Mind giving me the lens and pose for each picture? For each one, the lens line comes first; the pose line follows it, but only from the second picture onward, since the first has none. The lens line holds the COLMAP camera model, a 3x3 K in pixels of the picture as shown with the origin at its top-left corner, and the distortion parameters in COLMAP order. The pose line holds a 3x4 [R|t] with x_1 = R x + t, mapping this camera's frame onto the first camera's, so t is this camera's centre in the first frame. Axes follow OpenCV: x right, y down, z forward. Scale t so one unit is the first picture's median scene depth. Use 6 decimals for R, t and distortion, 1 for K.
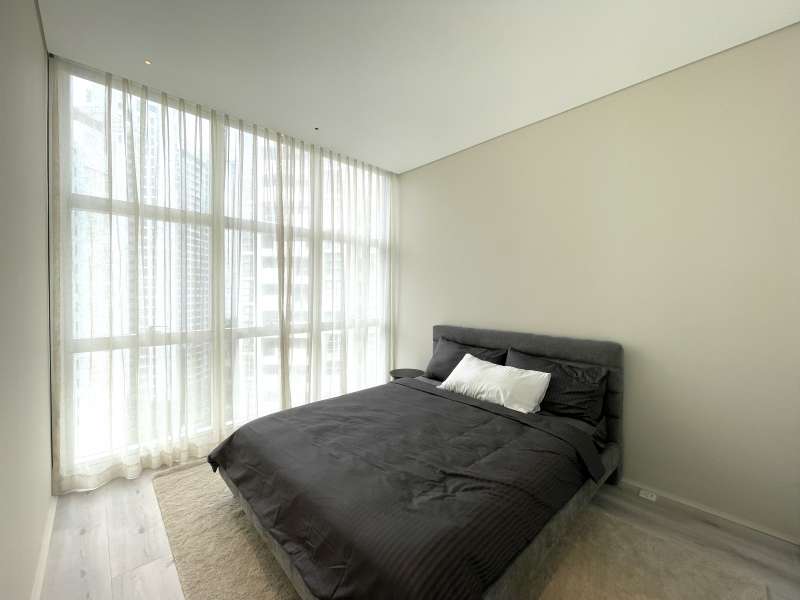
lens RADIAL K [[322.4, 0, 398.6], [0, 322.4, 298.1], [0, 0, 1]] dist [0.003933, -0.000886]
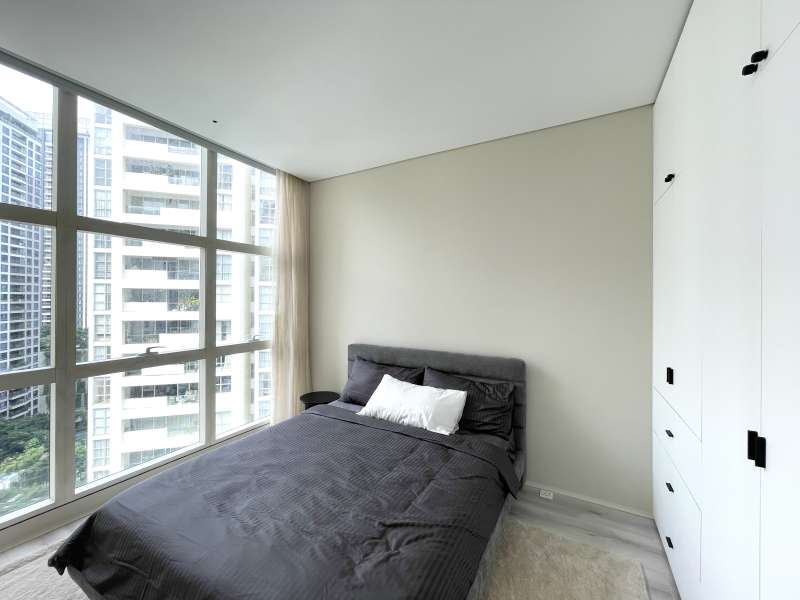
lens RADIAL K [[322.4, 0, 398.3], [0, 322.4, 299.7], [0, 0, 1]] dist [0.003933, -0.000886]
pose [[0.953664, 0.001580, 0.300871, -0.072214], [0.002935, 0.999890, -0.014555, -0.063930], [-0.300861, 0.014764, 0.953554, 0.078796]]
